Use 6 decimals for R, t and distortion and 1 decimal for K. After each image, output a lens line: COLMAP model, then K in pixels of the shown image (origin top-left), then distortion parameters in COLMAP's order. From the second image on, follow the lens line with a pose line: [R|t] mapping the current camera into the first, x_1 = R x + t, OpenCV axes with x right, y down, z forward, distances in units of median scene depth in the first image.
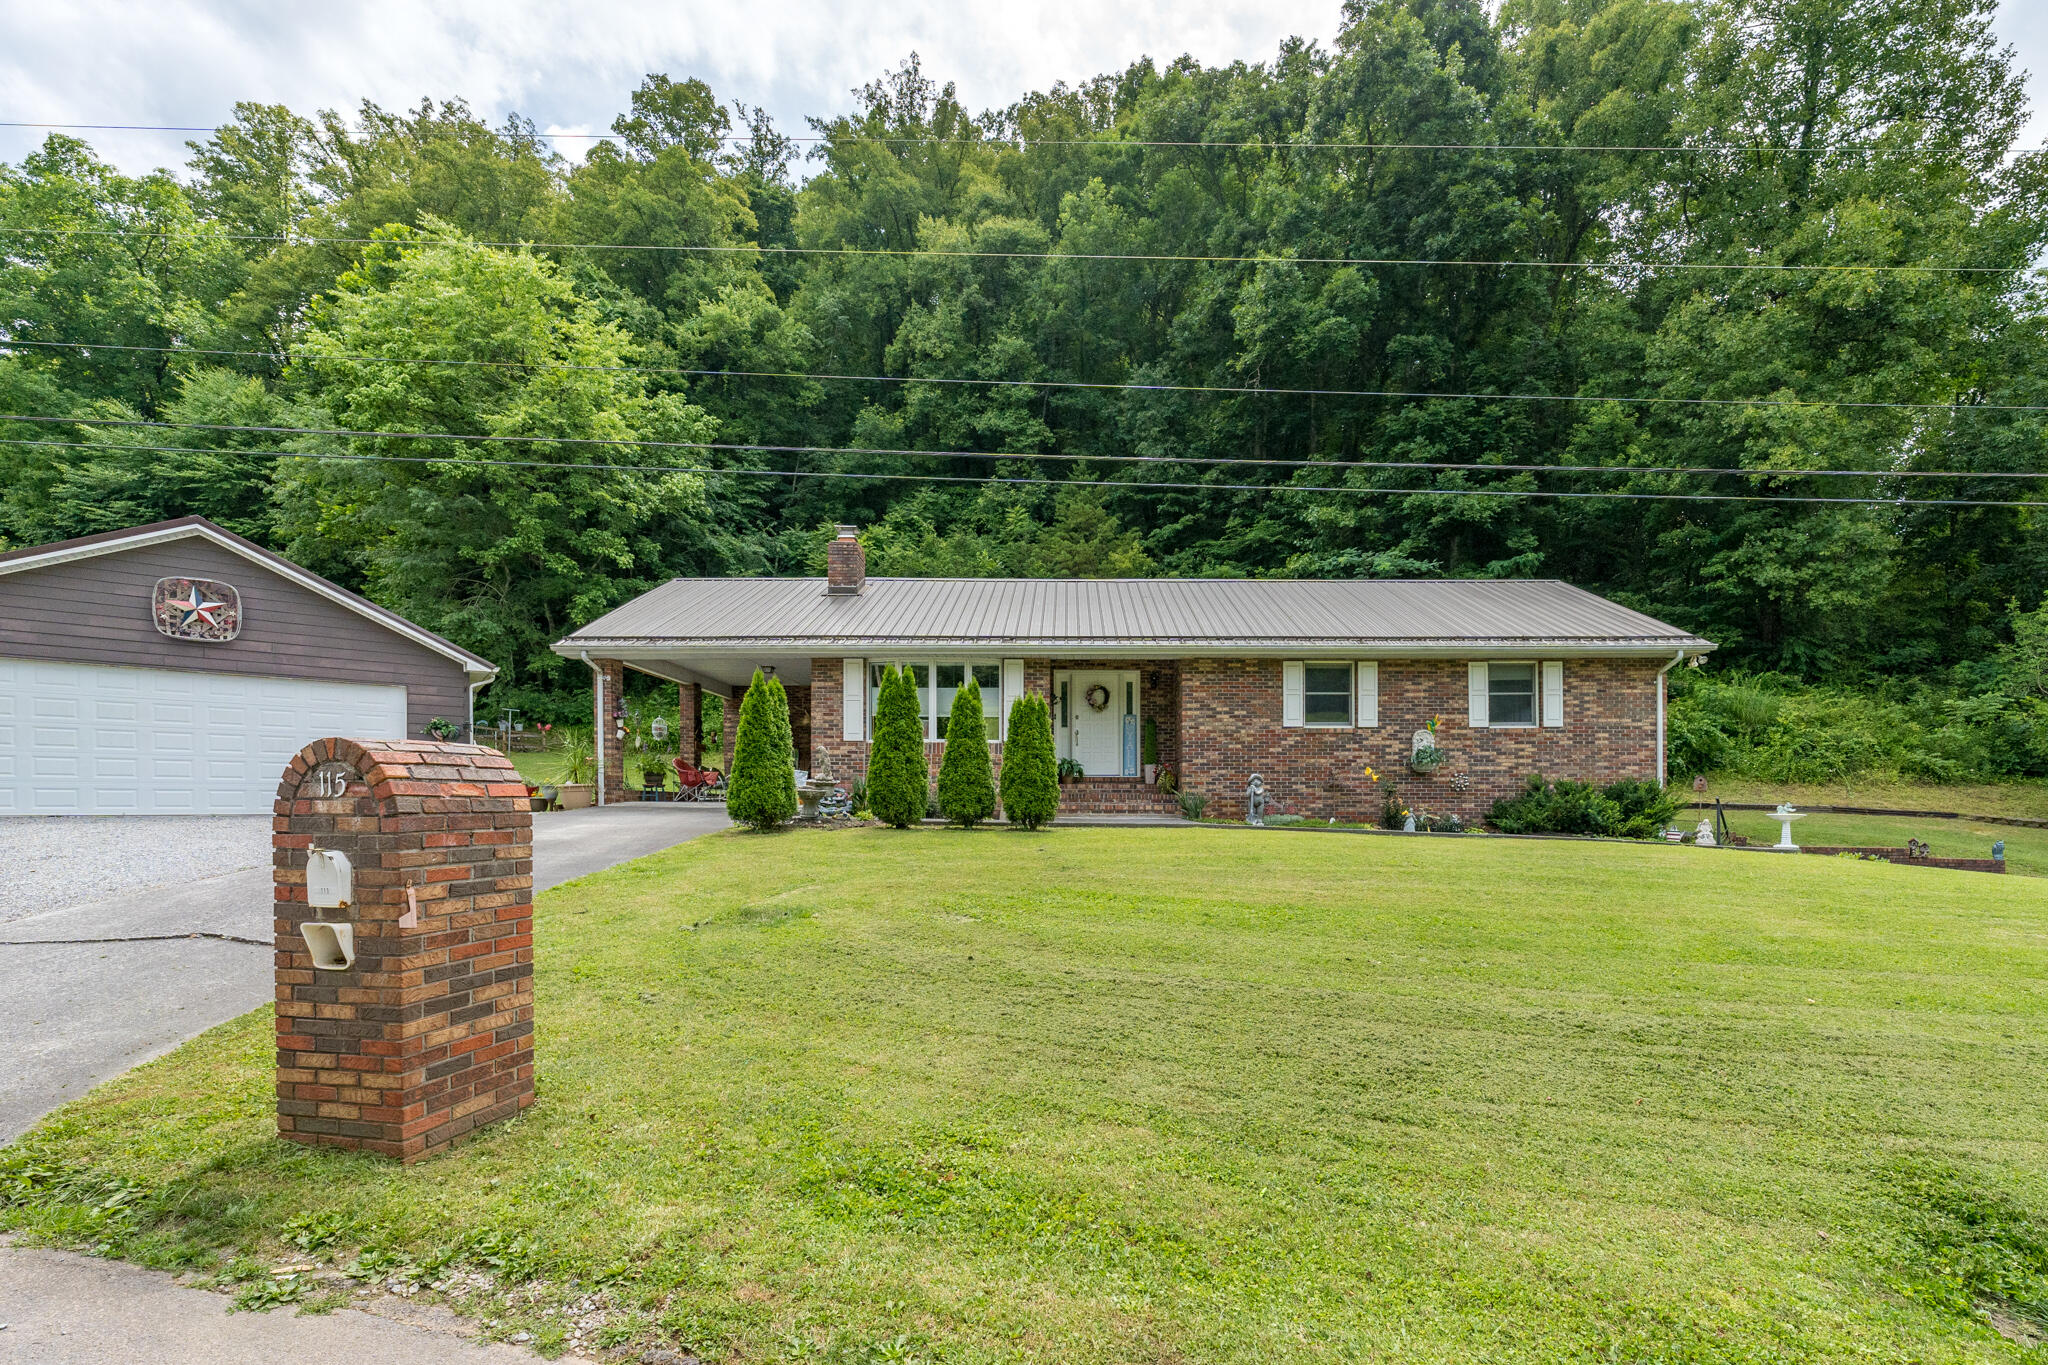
lens RADIAL K [[879.0, 0, 1109.0], [0, 879.0, 801.5], [0, 0, 1]] dist [-0.005252, 0.000344]
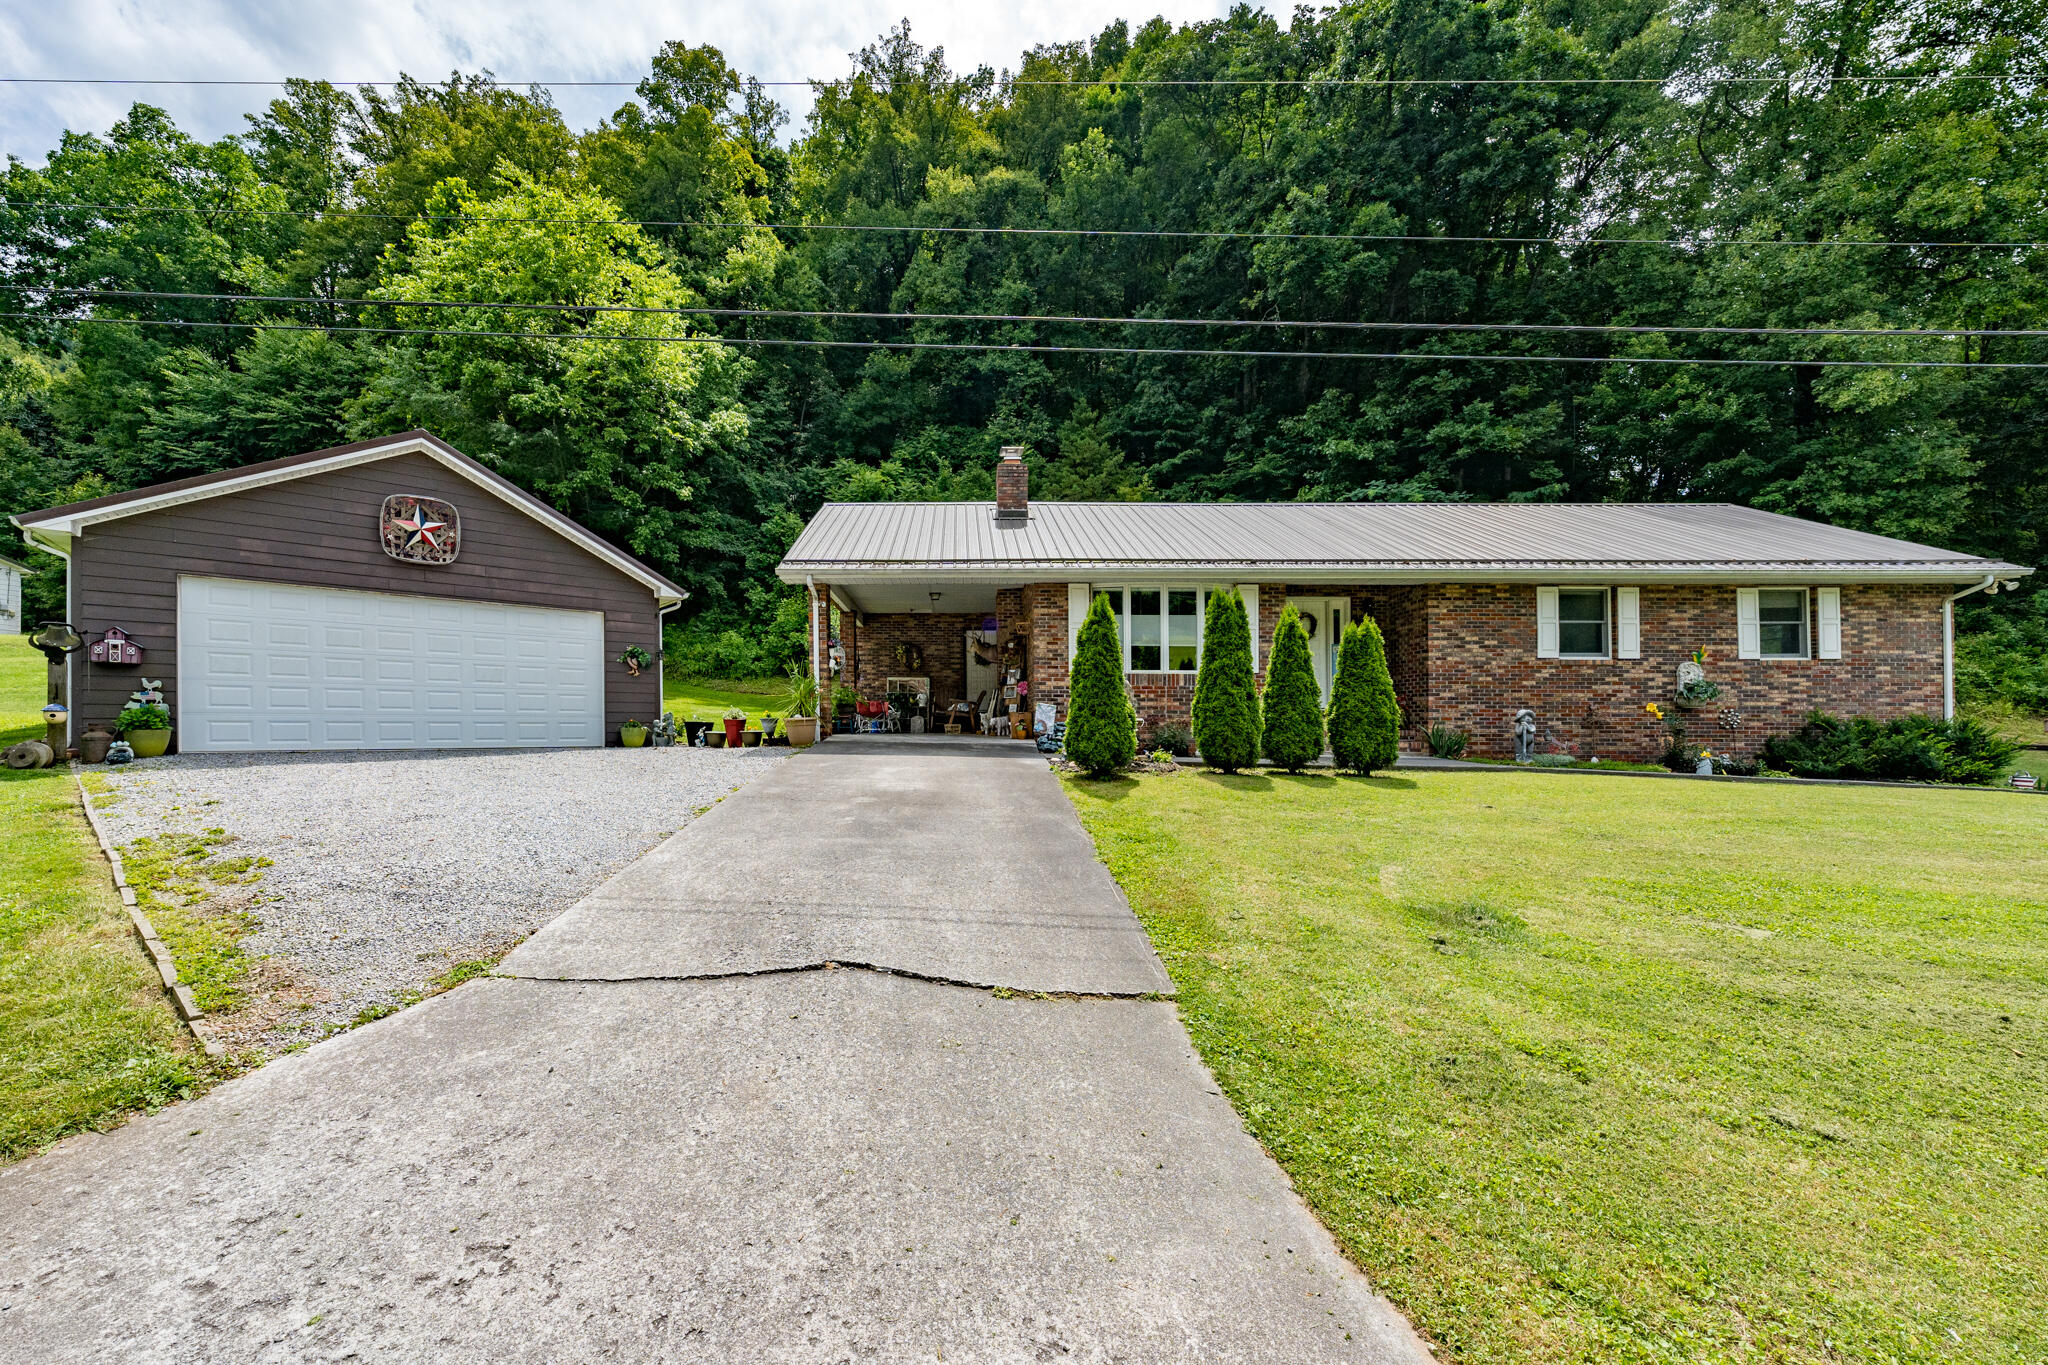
lens RADIAL K [[787.3, 0, 965.0], [0, 787.3, 721.5], [0, 0, 1]] dist [-0.004485, -0.000183]
pose [[0.999429, 0.005721, -0.033299, -0.161262], [-0.005592, 0.999976, 0.003975, -0.007817], [0.033321, -0.003787, 0.999438, 0.066444]]
